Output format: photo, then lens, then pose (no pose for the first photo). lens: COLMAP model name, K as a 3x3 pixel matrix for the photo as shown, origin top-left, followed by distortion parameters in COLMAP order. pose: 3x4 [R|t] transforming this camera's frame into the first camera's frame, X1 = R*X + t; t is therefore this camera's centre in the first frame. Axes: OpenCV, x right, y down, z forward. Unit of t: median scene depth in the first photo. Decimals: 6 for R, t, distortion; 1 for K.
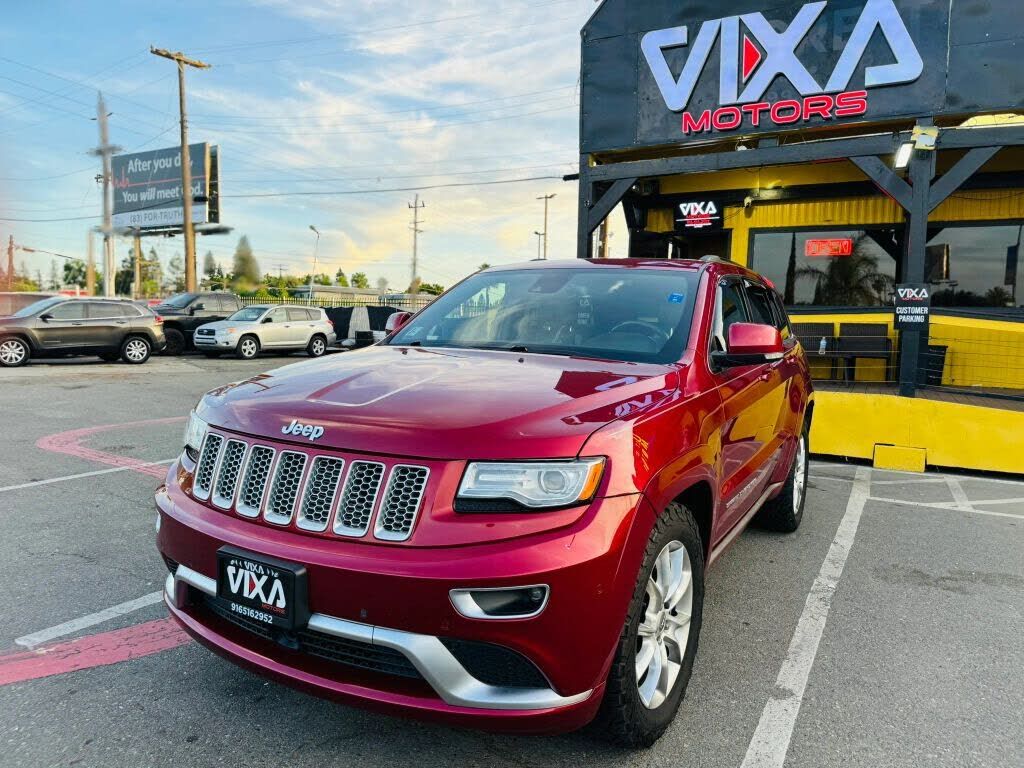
lens RADIAL K [[767.2, 0, 517.4], [0, 767.2, 386.5], [0, 0, 1]] dist [-0.003253, -0.009961]
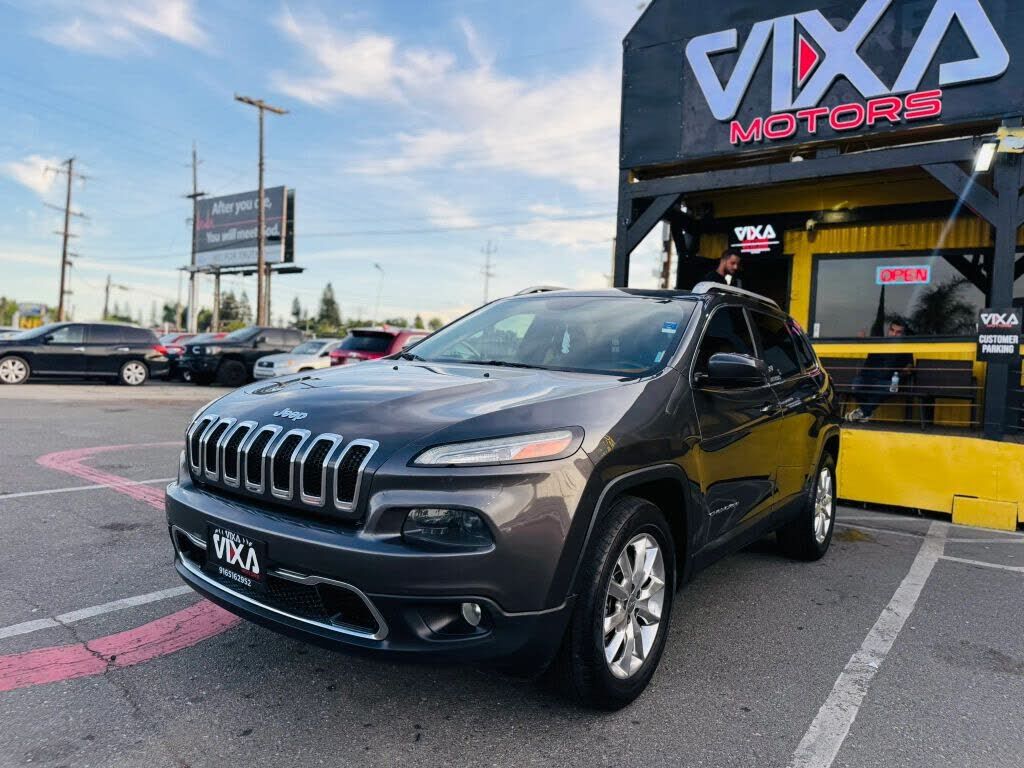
lens RADIAL K [[767.2, 0, 506.3], [0, 767.2, 383.0], [0, 0, 1]] dist [-0.003253, -0.009961]
pose [[0.993390, 0.024164, -0.112217, 0.057467], [-0.031429, 0.997491, -0.063434, 0.017883], [0.110403, 0.066542, 0.991657, 0.083227]]
